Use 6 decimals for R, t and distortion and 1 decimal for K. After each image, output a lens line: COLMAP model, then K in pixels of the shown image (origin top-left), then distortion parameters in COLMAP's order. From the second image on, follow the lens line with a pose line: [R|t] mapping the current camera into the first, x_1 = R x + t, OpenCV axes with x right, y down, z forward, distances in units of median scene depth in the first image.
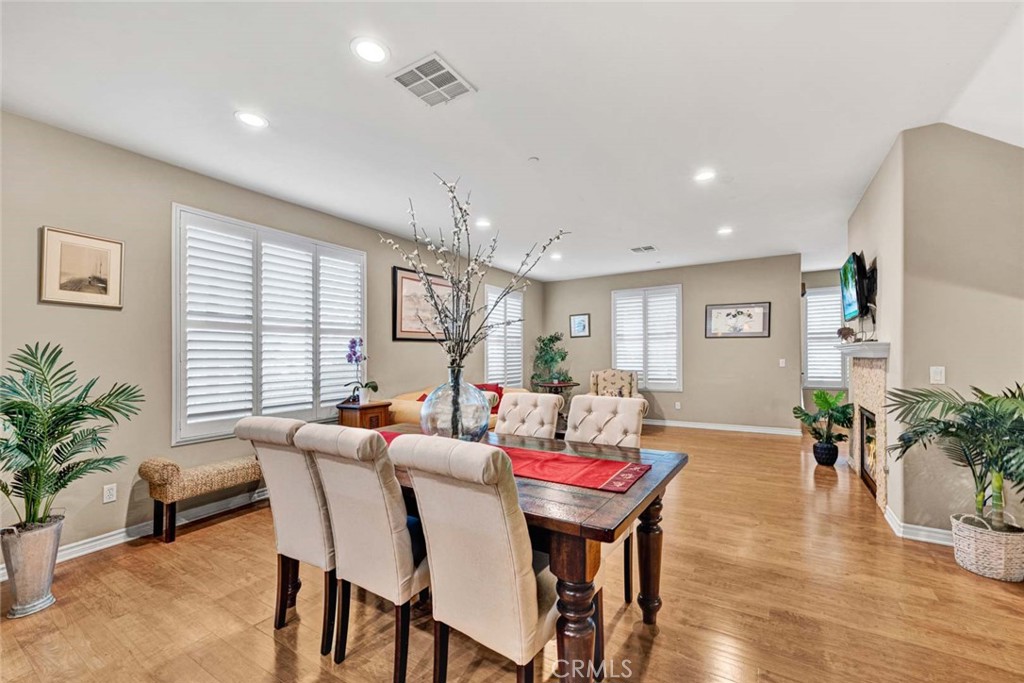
lens RADIAL K [[417.5, 0, 512.4], [0, 417.5, 364.8], [0, 0, 1]] dist [0.021084, 0.000179]
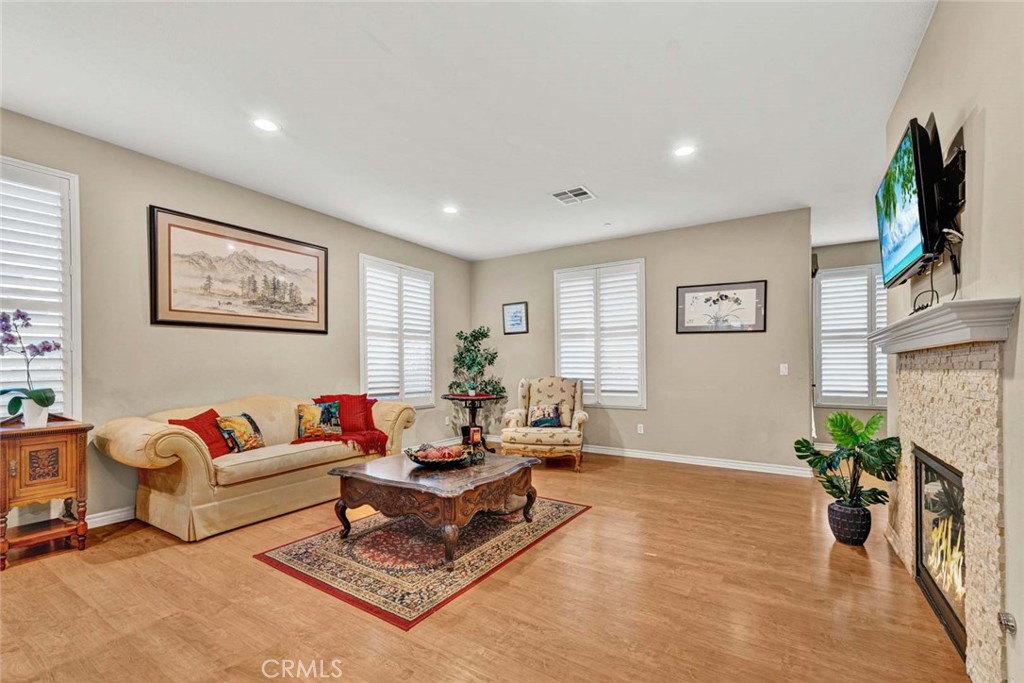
lens RADIAL K [[429.9, 0, 511.8], [0, 429.9, 365.6], [0, 0, 1]] dist [-0.001171, -0.000056]
pose [[0.999776, 0.010575, -0.018310, 0.254965], [-0.010982, 0.999692, -0.022245, 0.012193], [0.018069, 0.022441, 0.999585, 0.354006]]
